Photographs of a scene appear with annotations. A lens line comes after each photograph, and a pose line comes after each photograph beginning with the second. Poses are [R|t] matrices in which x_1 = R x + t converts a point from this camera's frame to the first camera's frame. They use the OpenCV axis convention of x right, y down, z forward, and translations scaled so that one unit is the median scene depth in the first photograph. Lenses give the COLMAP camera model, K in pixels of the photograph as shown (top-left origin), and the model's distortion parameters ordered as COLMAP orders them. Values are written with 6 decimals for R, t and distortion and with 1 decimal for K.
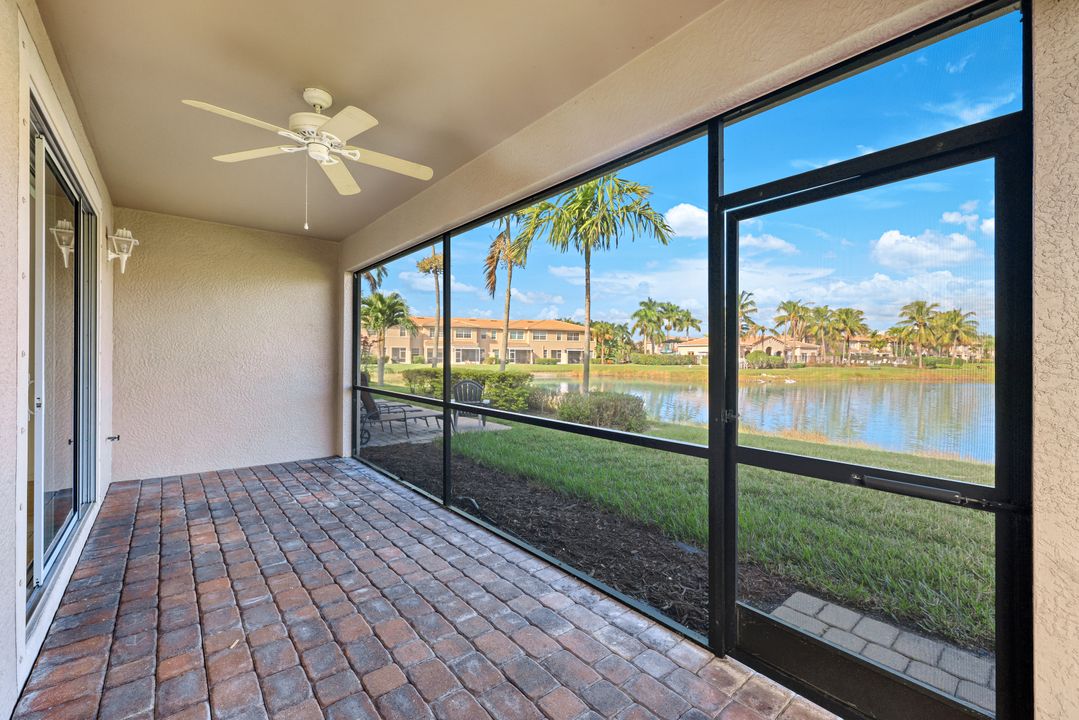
lens RADIAL K [[444.5, 0, 528.5], [0, 444.5, 344.1], [0, 0, 1]] dist [-0.002188, 0.000908]
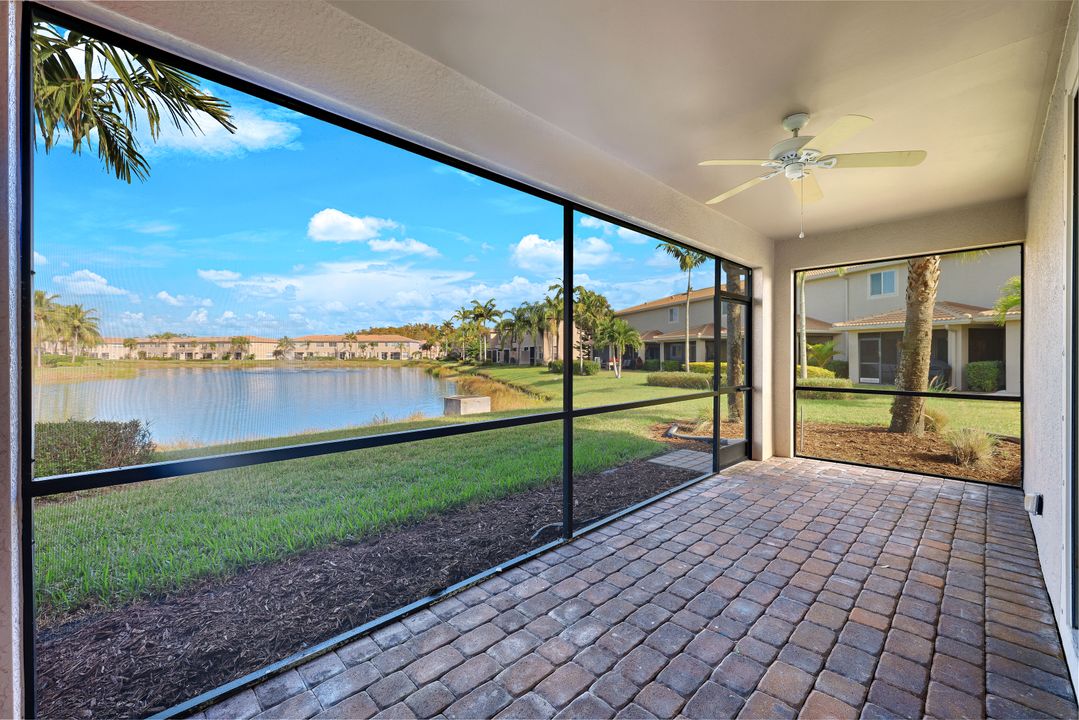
lens RADIAL K [[444.5, 0, 538.1], [0, 444.5, 358.1], [0, 0, 1]] dist [-0.002188, 0.000908]
pose [[-0.097556, -0.012474, 0.995152, -1.192223], [-0.025812, 0.999617, 0.009999, 0.031138], [-0.994895, -0.024712, -0.097840, 1.380282]]
